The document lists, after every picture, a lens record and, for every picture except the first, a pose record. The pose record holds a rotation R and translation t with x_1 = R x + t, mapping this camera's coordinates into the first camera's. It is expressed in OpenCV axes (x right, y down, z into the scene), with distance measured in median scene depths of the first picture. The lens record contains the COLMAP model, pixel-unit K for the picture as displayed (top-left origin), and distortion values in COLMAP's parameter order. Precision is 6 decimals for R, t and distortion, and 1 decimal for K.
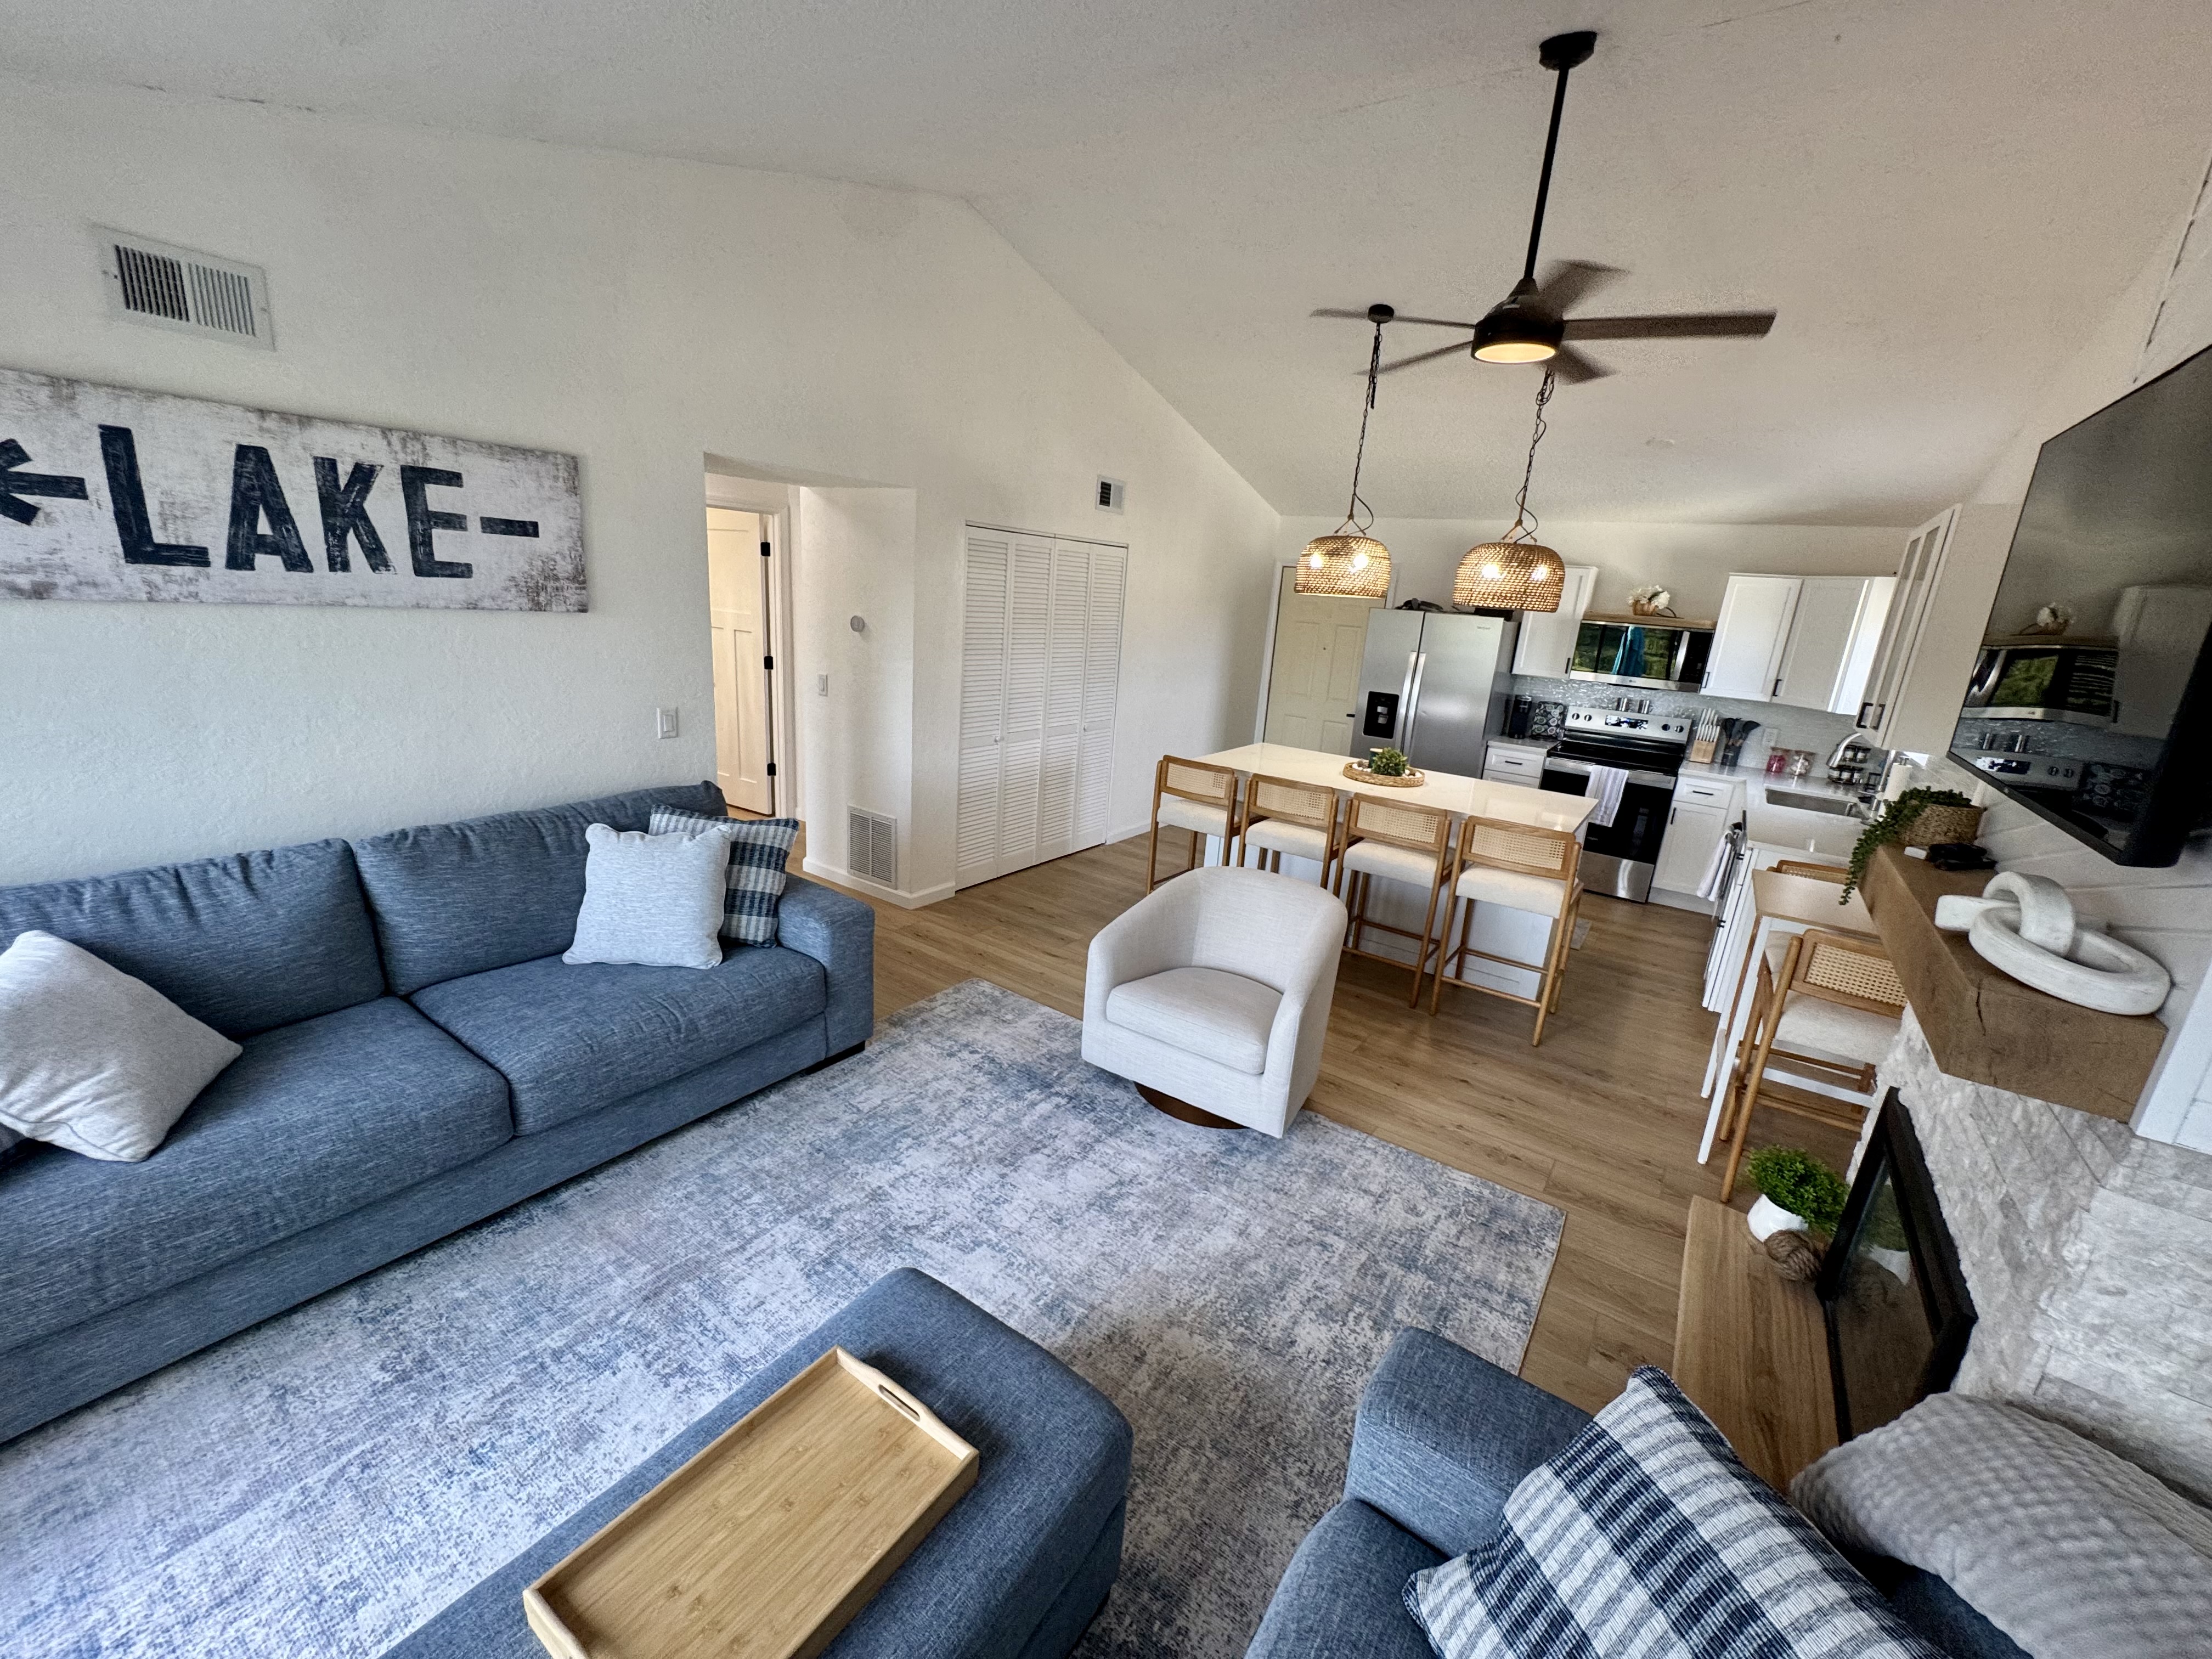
lens RADIAL K [[884.2, 0, 1101.6], [0, 884.2, 844.0], [0, 0, 1]] dist [-0.004288, 0.000898]
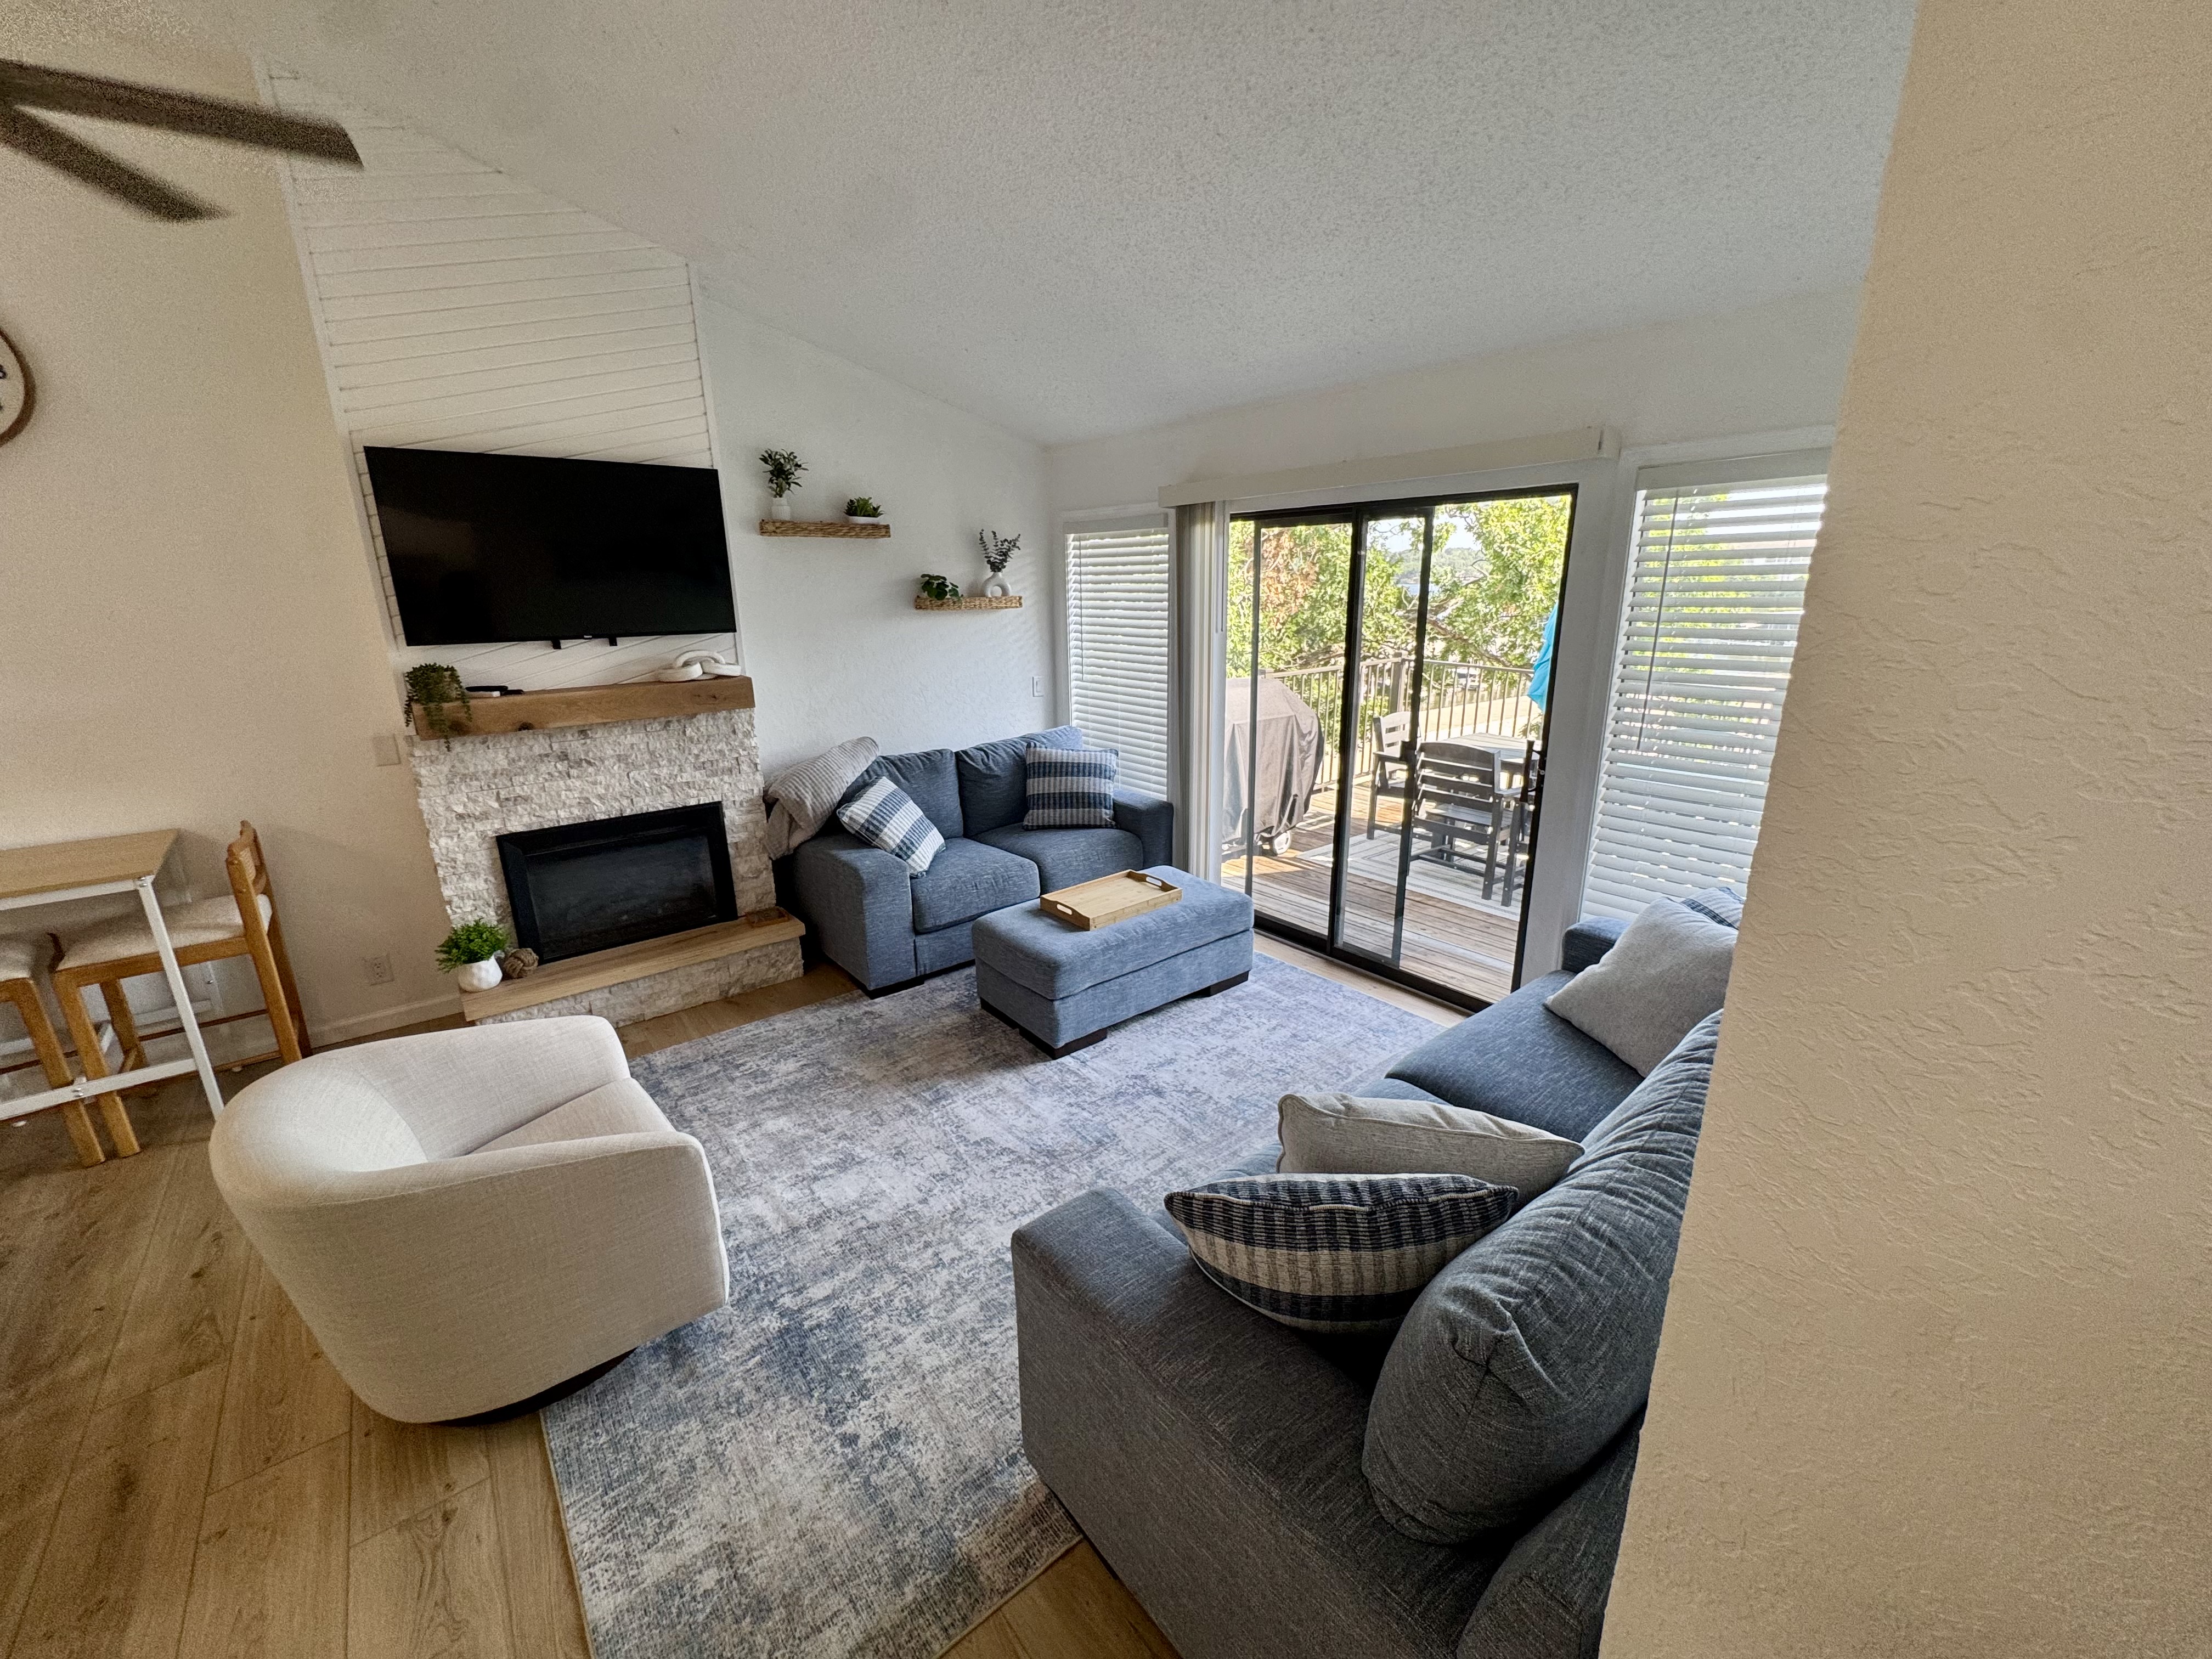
lens RADIAL K [[884.2, 0, 1106.2], [0, 884.2, 832.3], [0, 0, 1]] dist [-0.004288, 0.000898]
pose [[-0.963105, -0.128368, 0.236539, -0.448734], [0.019543, 0.843235, 0.537190, -0.437832], [-0.268416, 0.521993, -0.809615, 1.430839]]
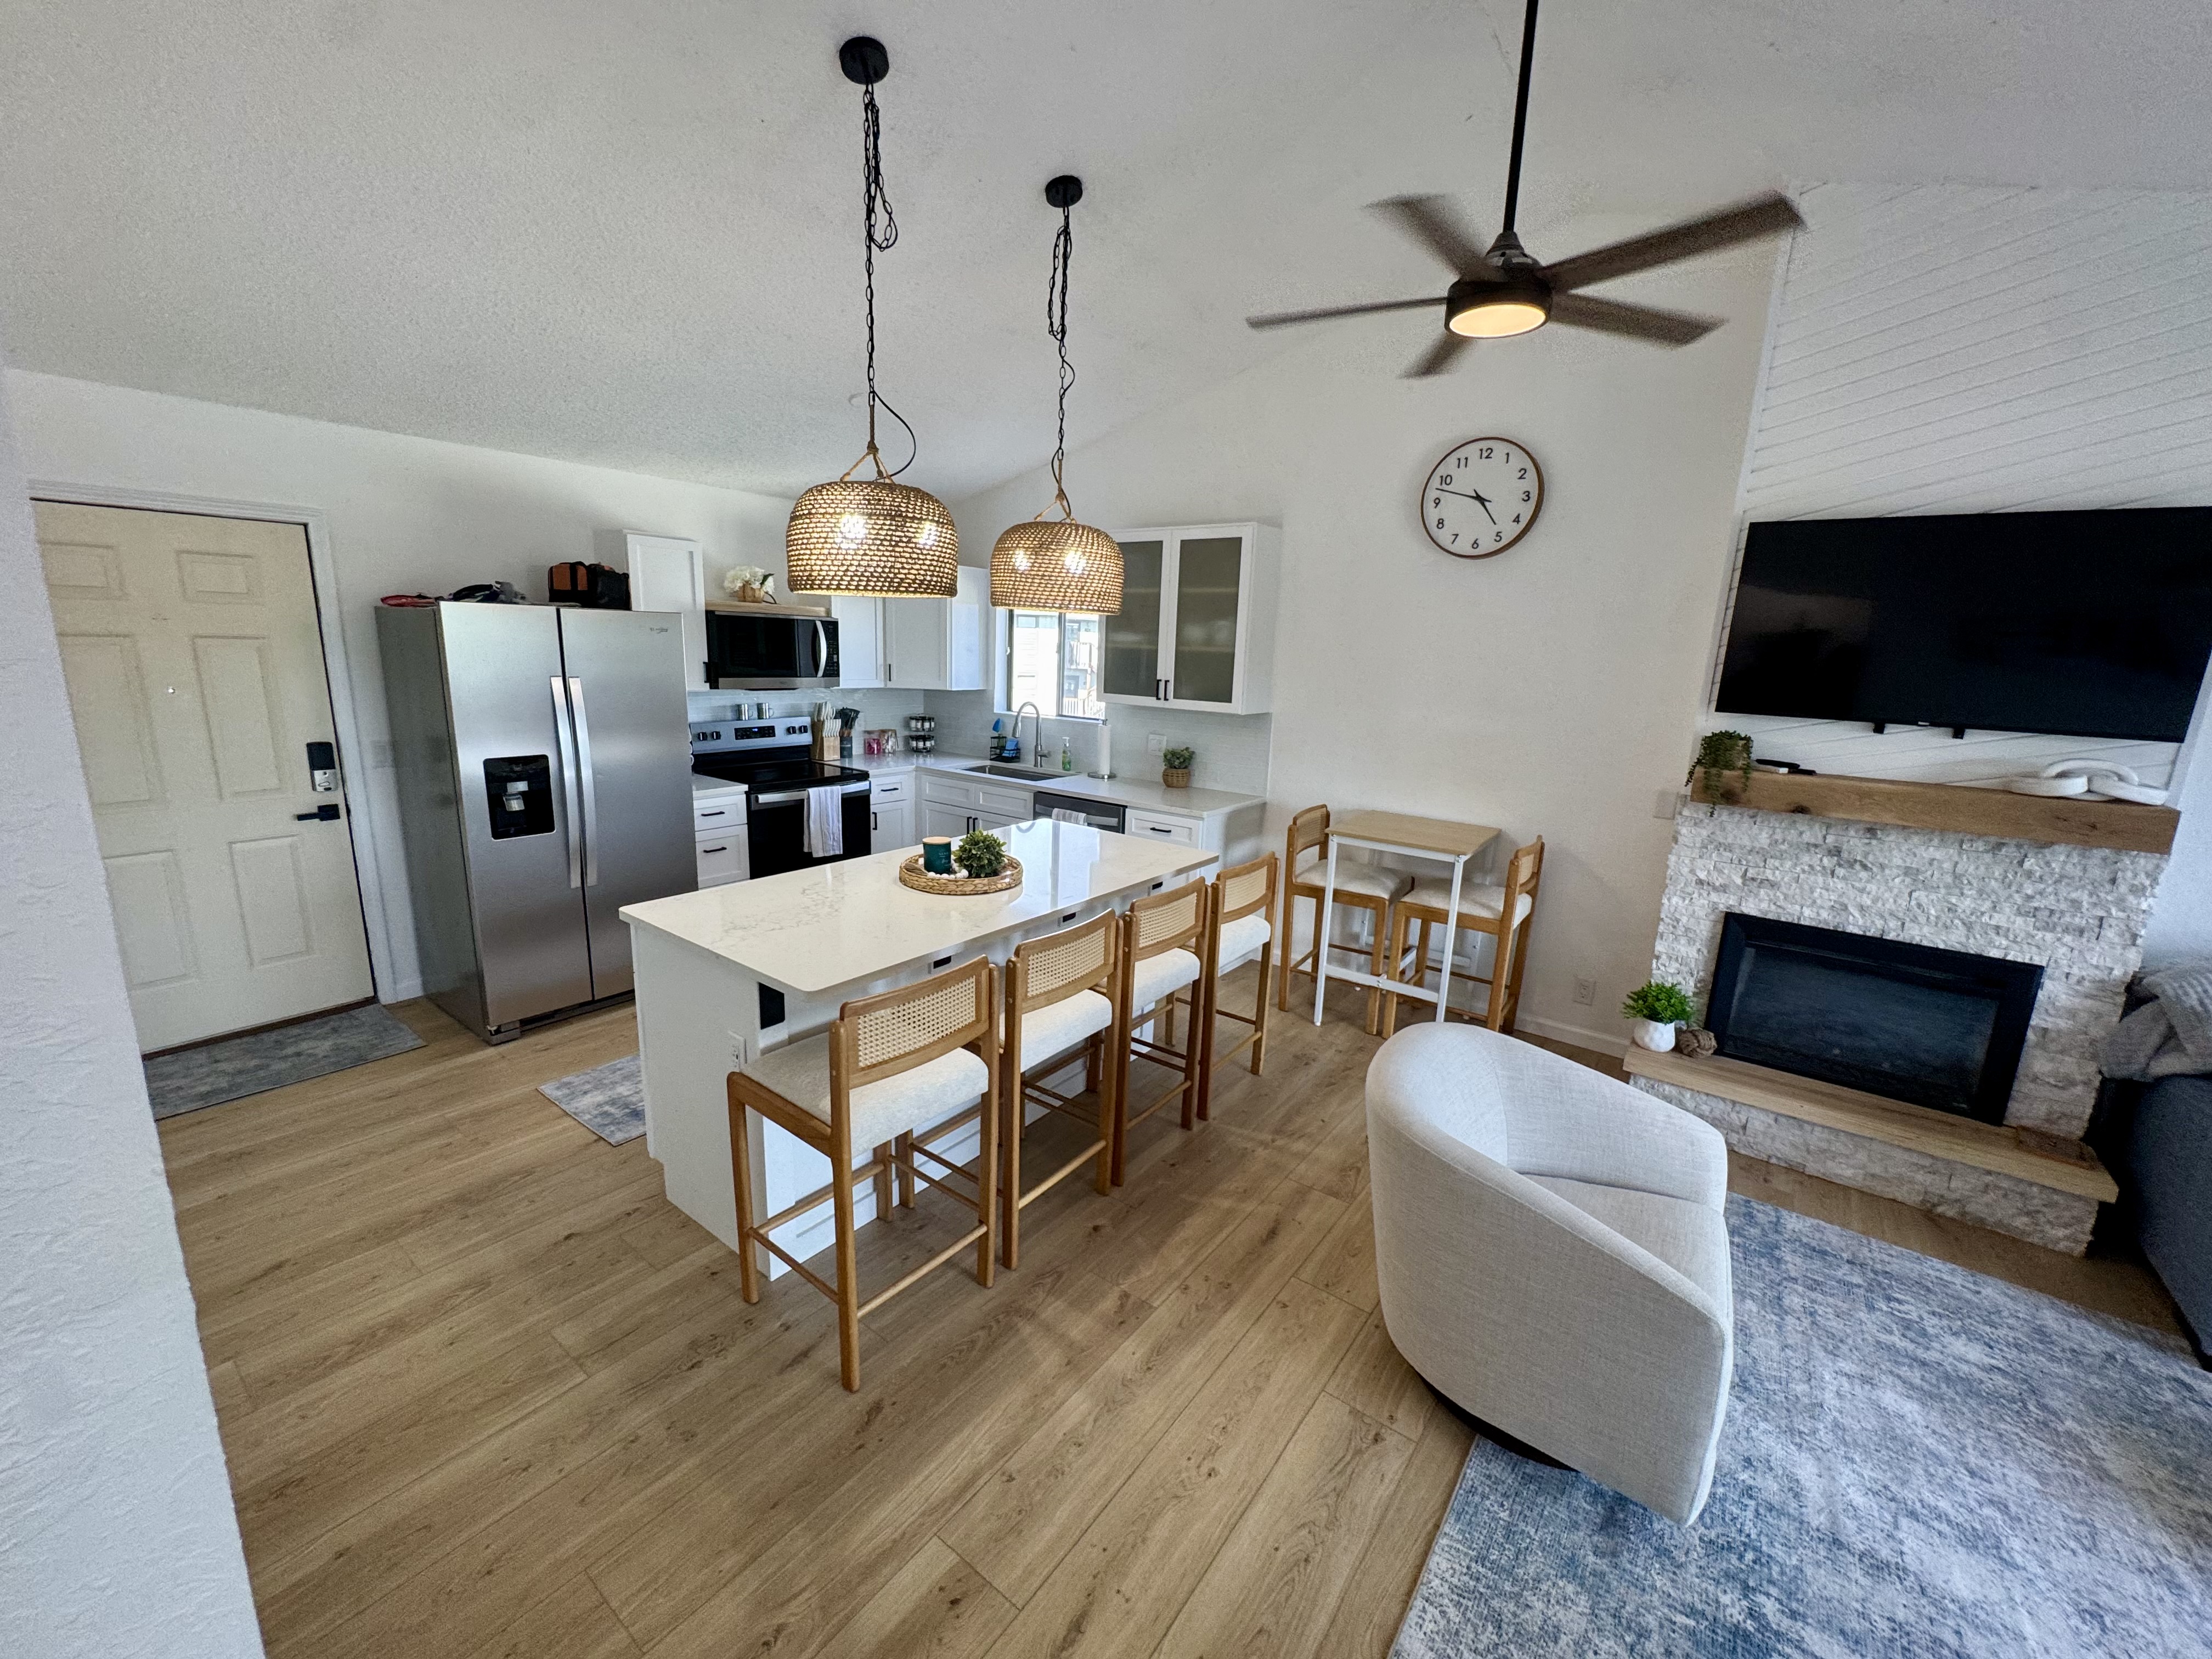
lens RADIAL K [[884.2, 0, 1105.0], [0, 884.2, 832.4], [0, 0, 1]] dist [-0.004288, 0.000898]
pose [[0.025379, -0.277066, 0.960516, -0.468055], [0.241603, 0.934042, 0.263046, -0.402790], [-0.970043, 0.225388, 0.090645, 1.346270]]
